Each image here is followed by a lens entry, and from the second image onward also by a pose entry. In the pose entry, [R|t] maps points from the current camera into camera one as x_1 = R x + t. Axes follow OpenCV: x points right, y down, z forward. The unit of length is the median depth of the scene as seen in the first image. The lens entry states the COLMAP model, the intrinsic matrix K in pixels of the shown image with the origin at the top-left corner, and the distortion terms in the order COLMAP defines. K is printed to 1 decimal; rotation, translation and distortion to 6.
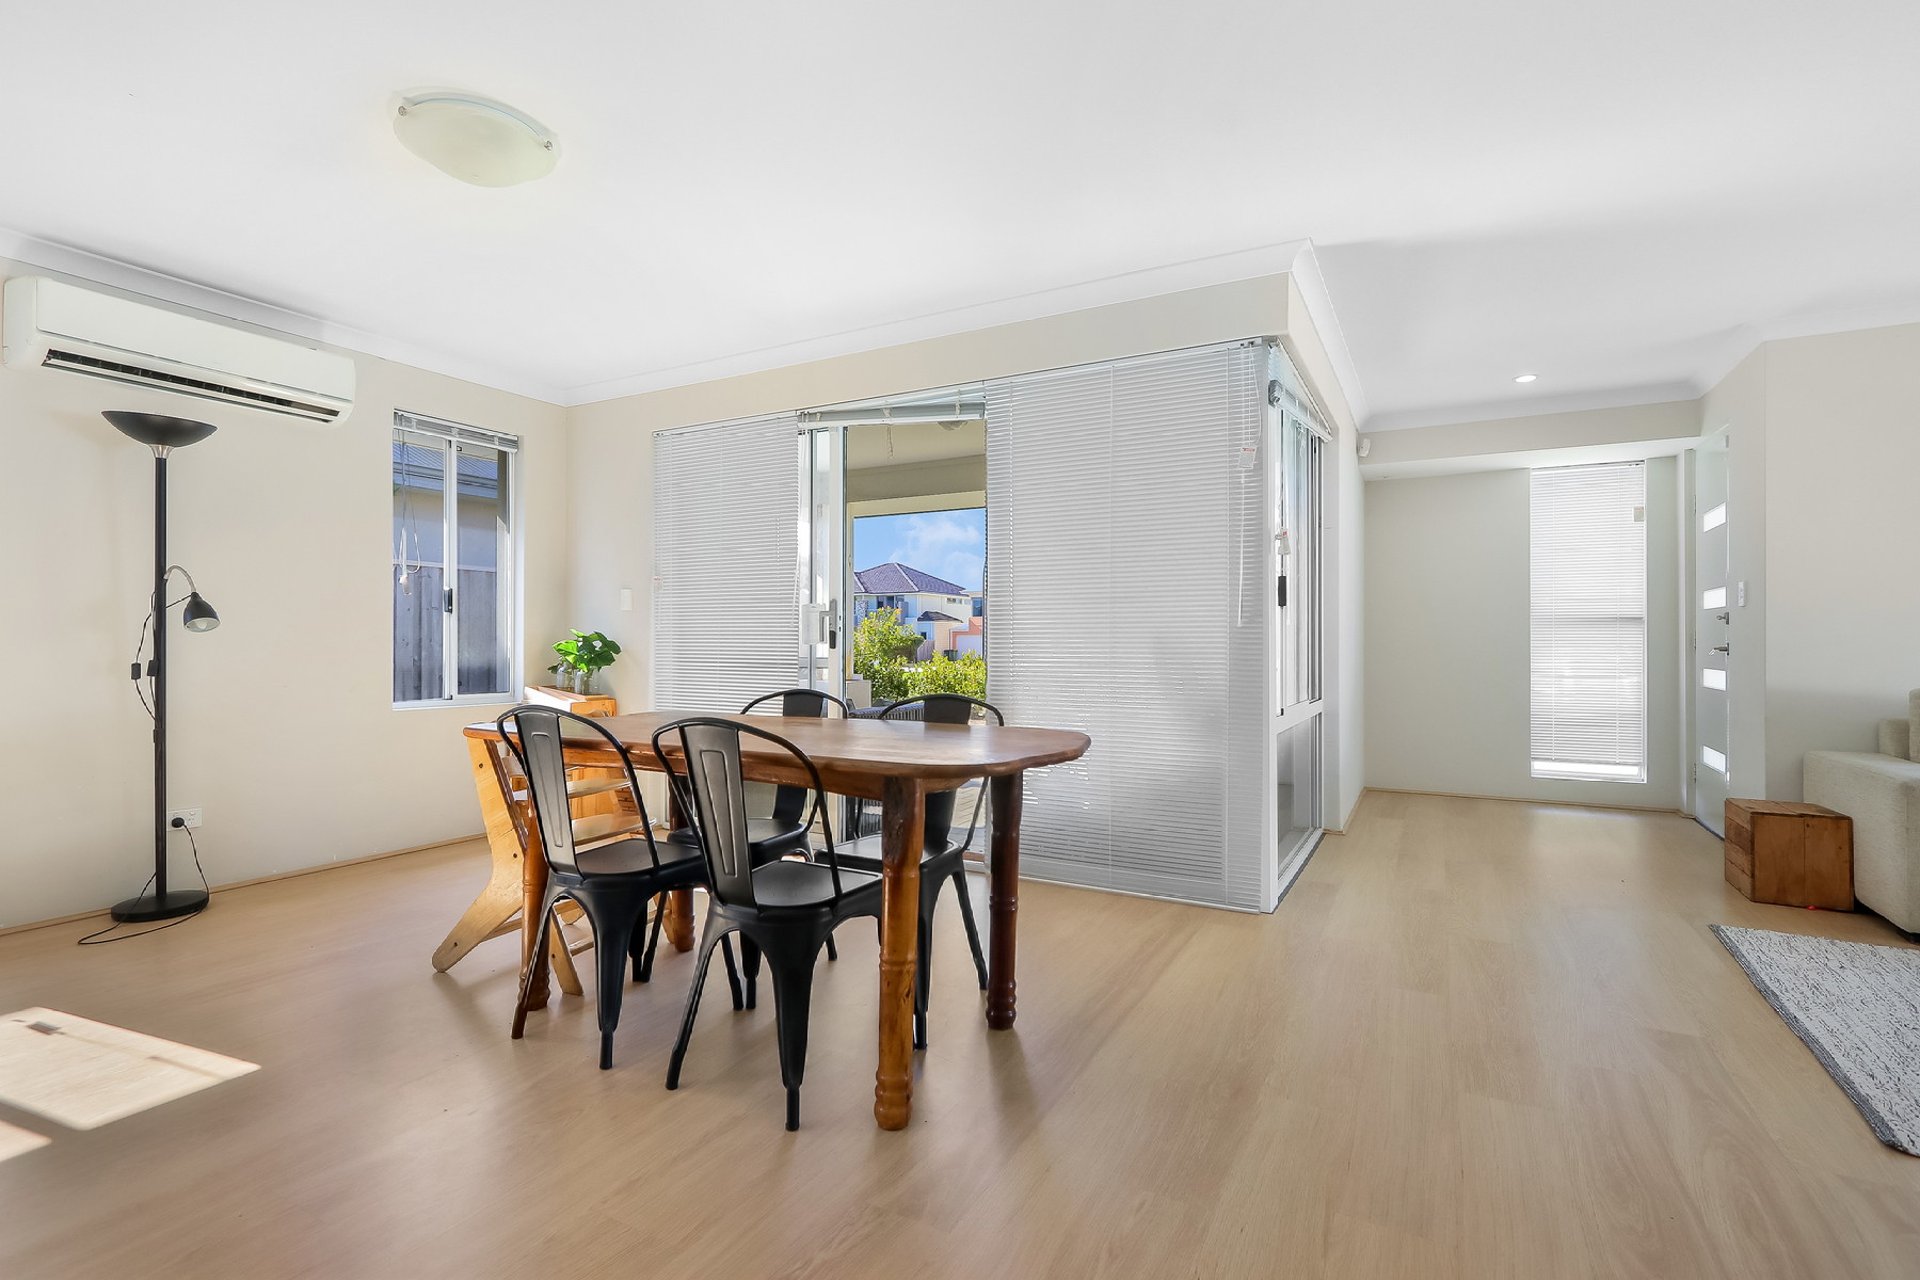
lens RADIAL K [[889.5, 0, 944.8], [0, 889.5, 642.9], [0, 0, 1]] dist [0.006615, -0.004551]
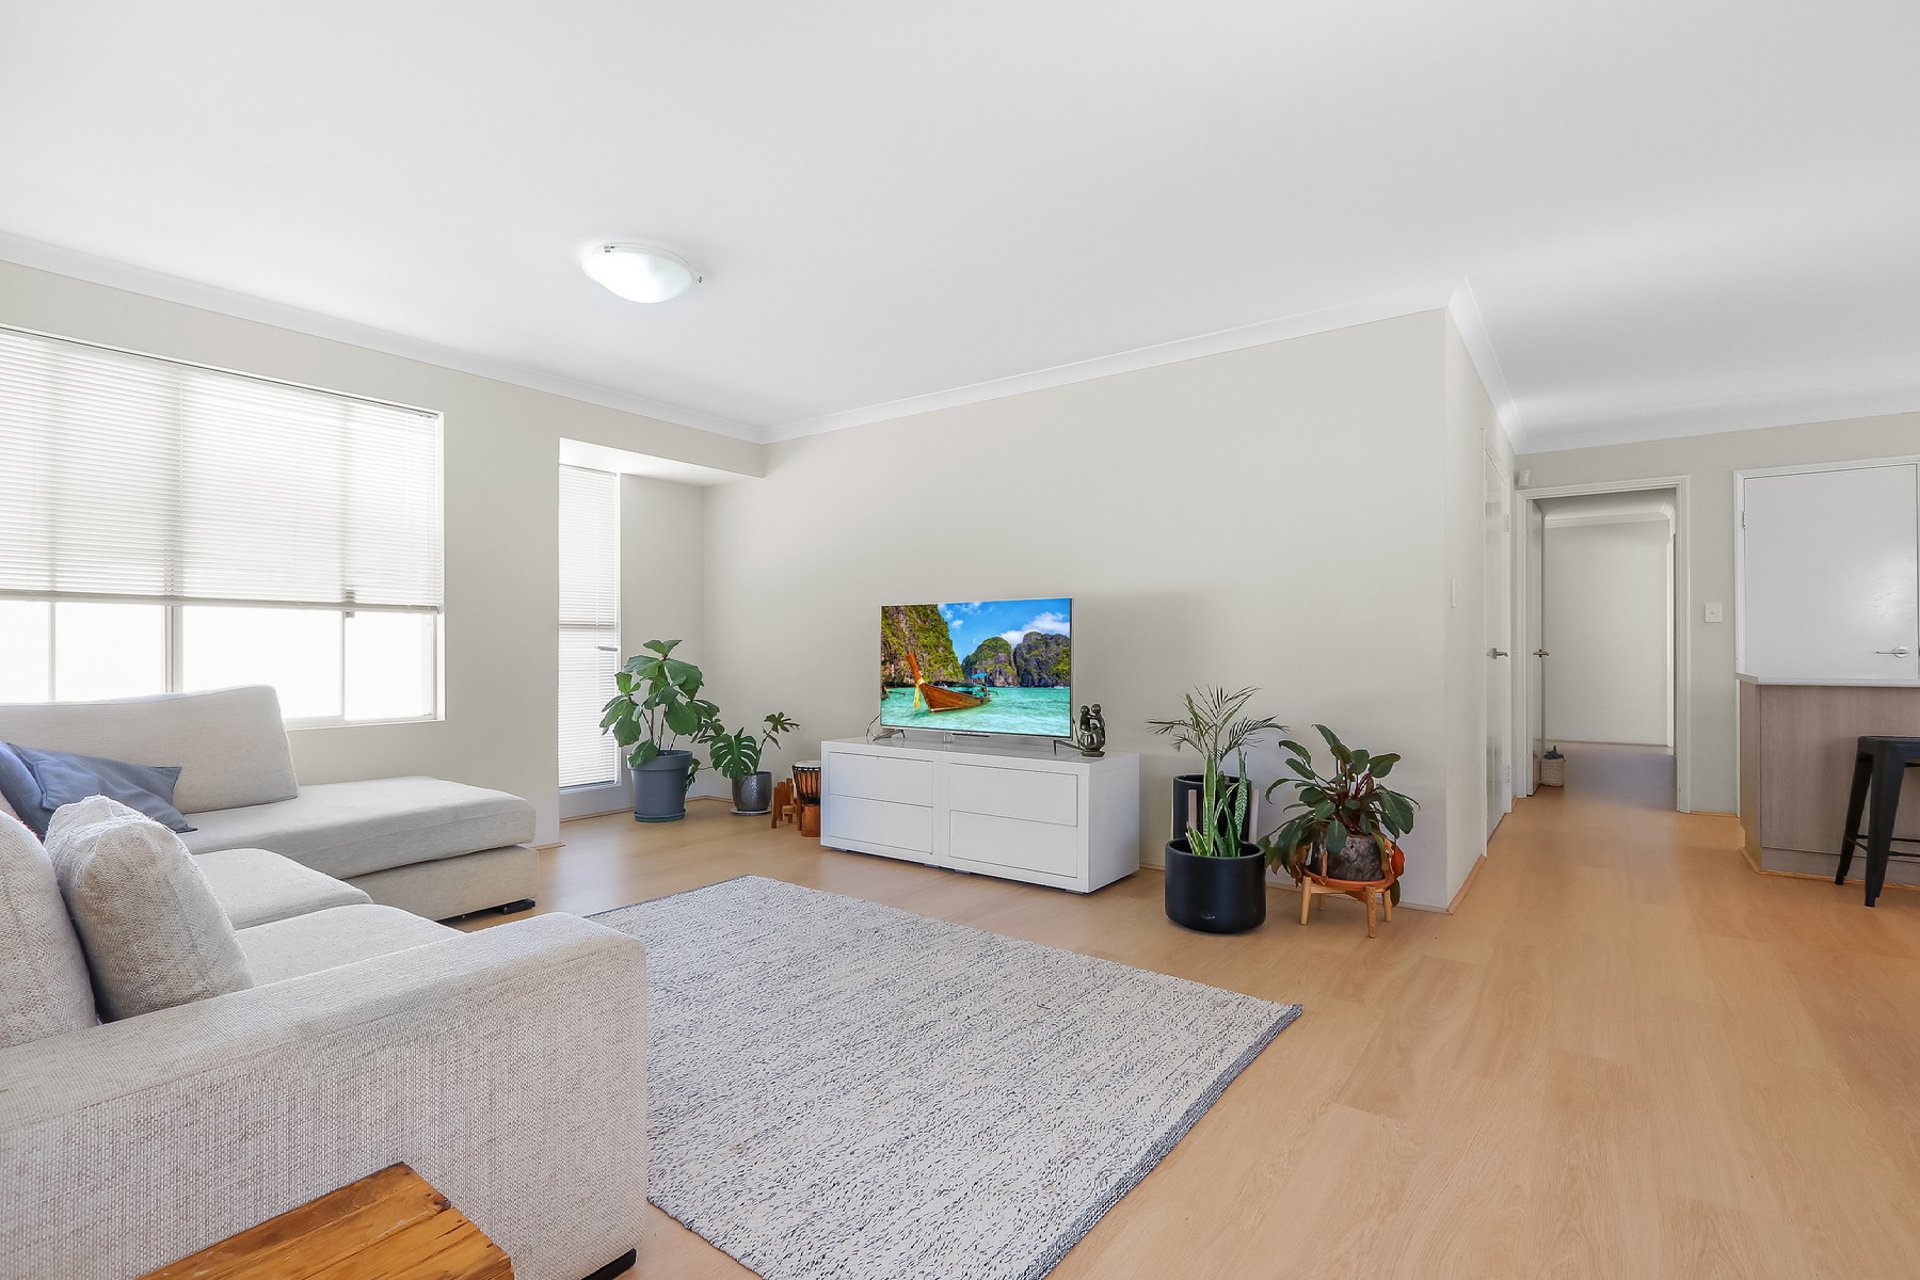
lens RADIAL K [[889.5, 0, 944.8], [0, 889.5, 642.9], [0, 0, 1]] dist [0.006615, -0.004551]
pose [[-0.991200, 0.000313, 0.132371, 0.590904], [-0.000114, 0.999995, -0.003215, -0.003028], [-0.132371, -0.003201, -0.991195, 1.018218]]
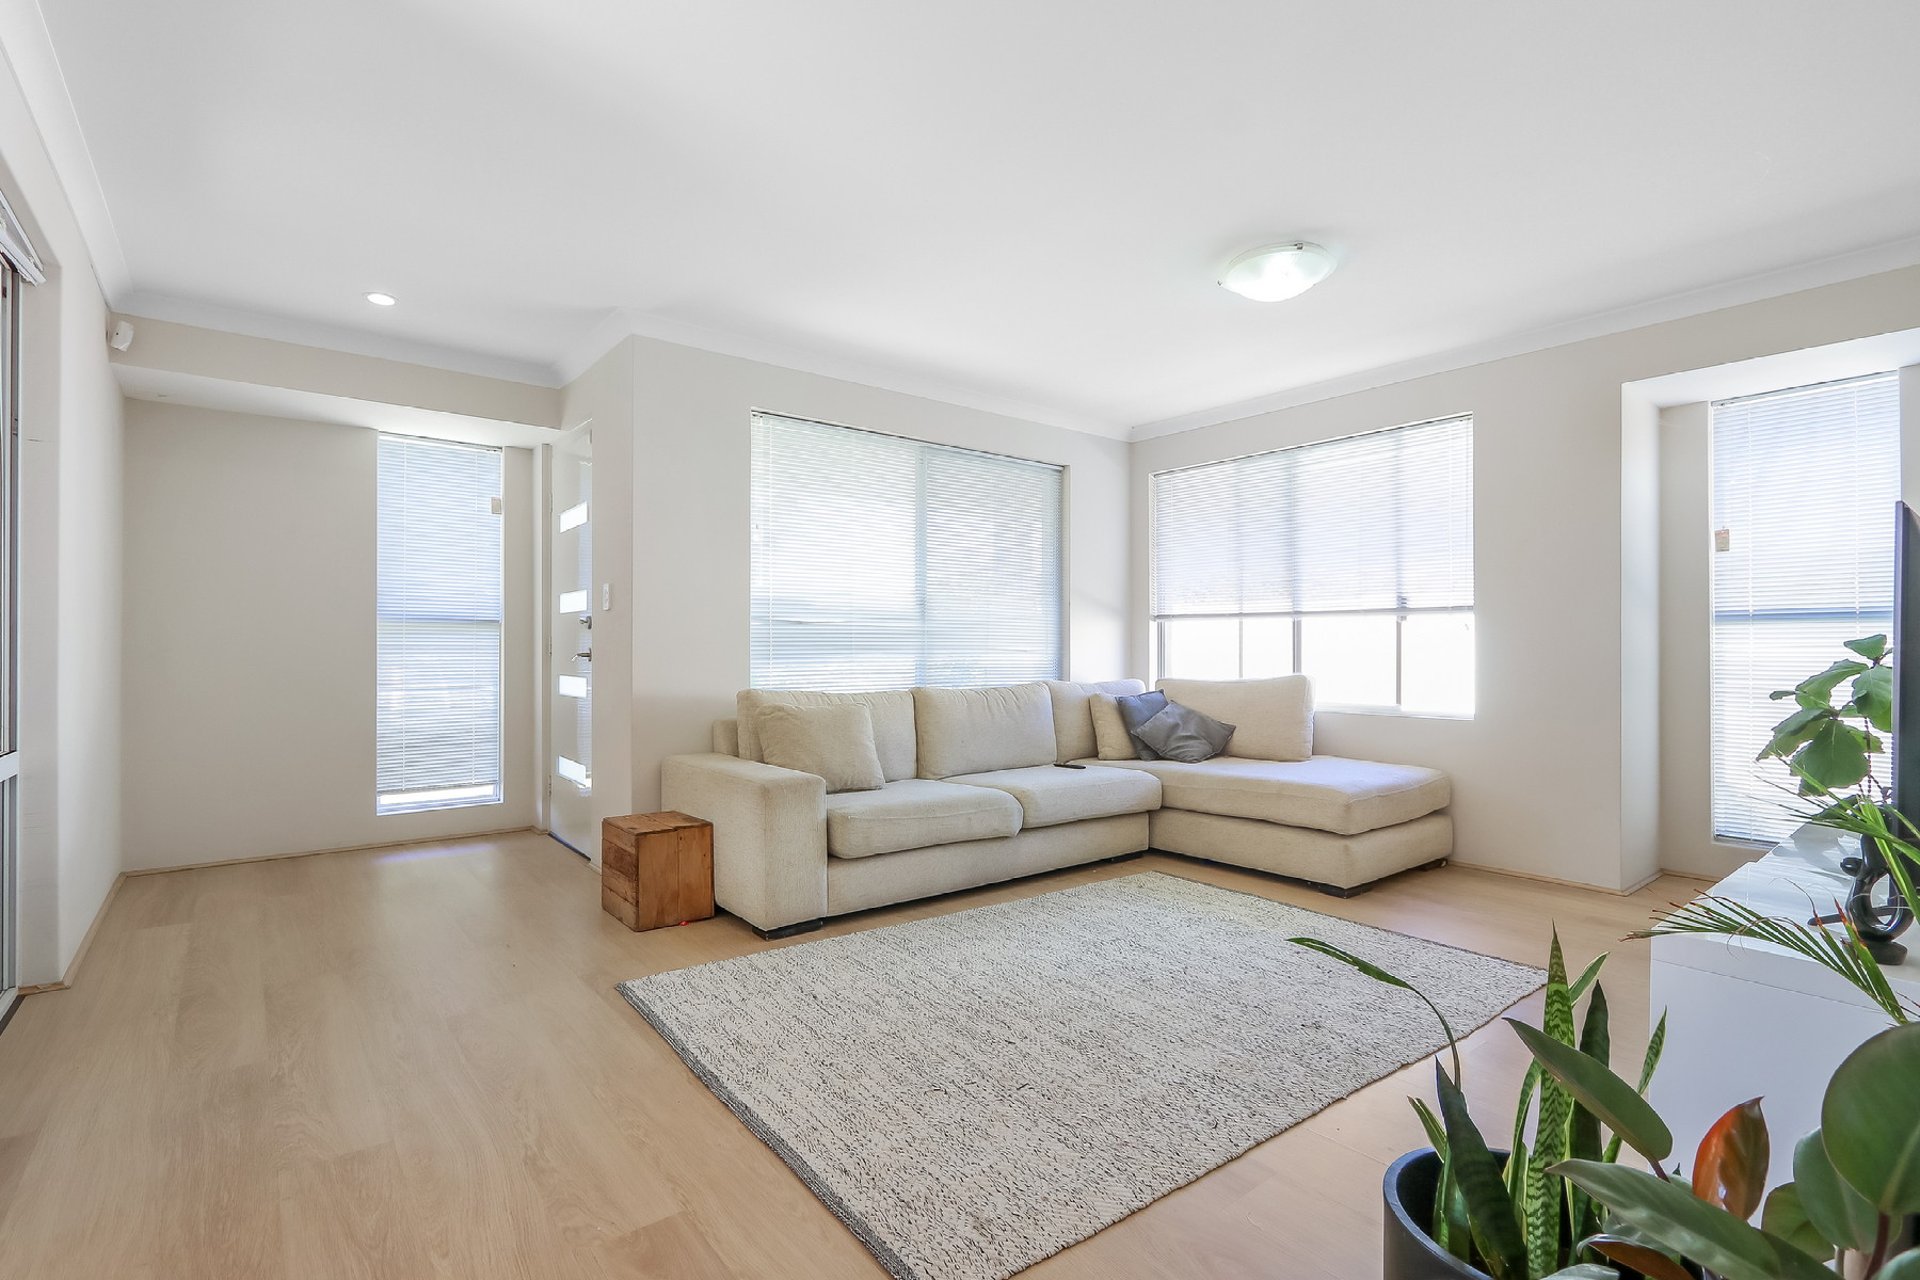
lens RADIAL K [[889.5, 0, 944.8], [0, 889.5, 642.9], [0, 0, 1]] dist [0.006615, -0.004551]
pose [[0.386819, 0.006684, 0.922131, 0.150829], [0.000749, 0.999971, -0.007562, 0.001709], [-0.922155, 0.003616, 0.386803, 0.286665]]
